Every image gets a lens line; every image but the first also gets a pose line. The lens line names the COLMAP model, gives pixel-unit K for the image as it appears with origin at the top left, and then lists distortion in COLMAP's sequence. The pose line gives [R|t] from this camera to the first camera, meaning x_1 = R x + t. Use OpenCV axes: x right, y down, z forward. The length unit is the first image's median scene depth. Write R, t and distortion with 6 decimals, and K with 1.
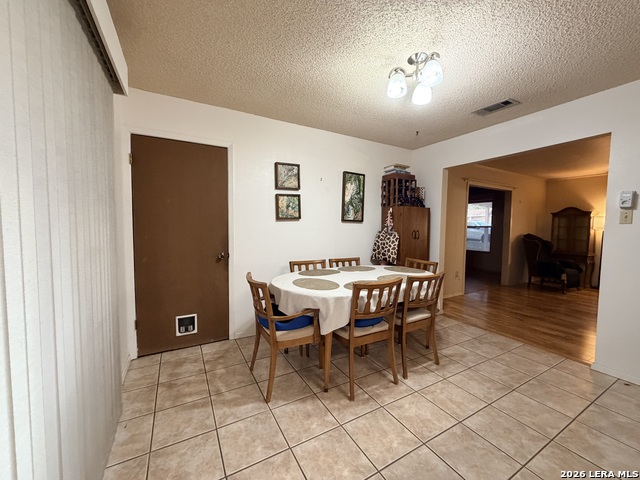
lens RADIAL K [[257.4, 0, 320.3], [0, 257.4, 239.7], [0, 0, 1]] dist [-0.000173, -0.000211]
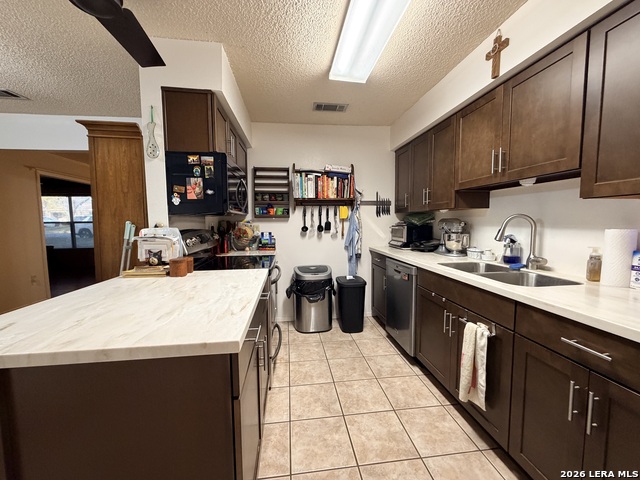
lens RADIAL K [[257.4, 0, 319.5], [0, 257.4, 239.6], [0, 0, 1]] dist [-0.000173, -0.000211]
pose [[0.374981, -0.082495, 0.923355, 0.111408], [0.065484, 0.995902, 0.062383, 0.013749], [-0.924717, 0.037072, 0.378846, -0.202840]]
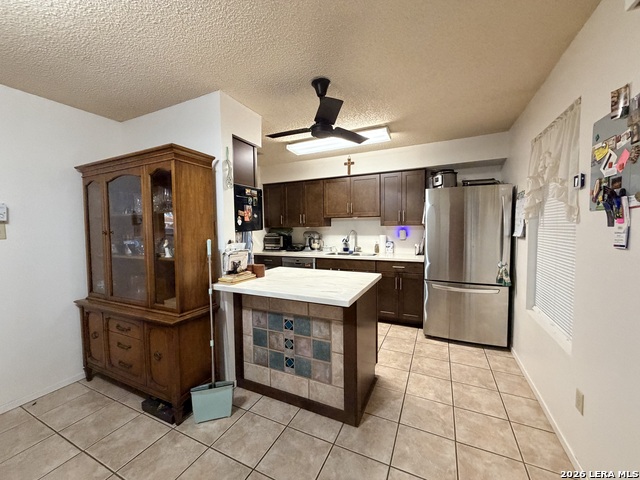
lens RADIAL K [[257.4, 0, 316.4], [0, 257.4, 240.5], [0, 0, 1]] dist [-0.000173, -0.000211]
pose [[-0.577874, -0.047386, 0.814749, -0.058176], [0.052644, 0.994070, 0.095154, -0.027129], [-0.814426, 0.097878, -0.571952, 0.198993]]
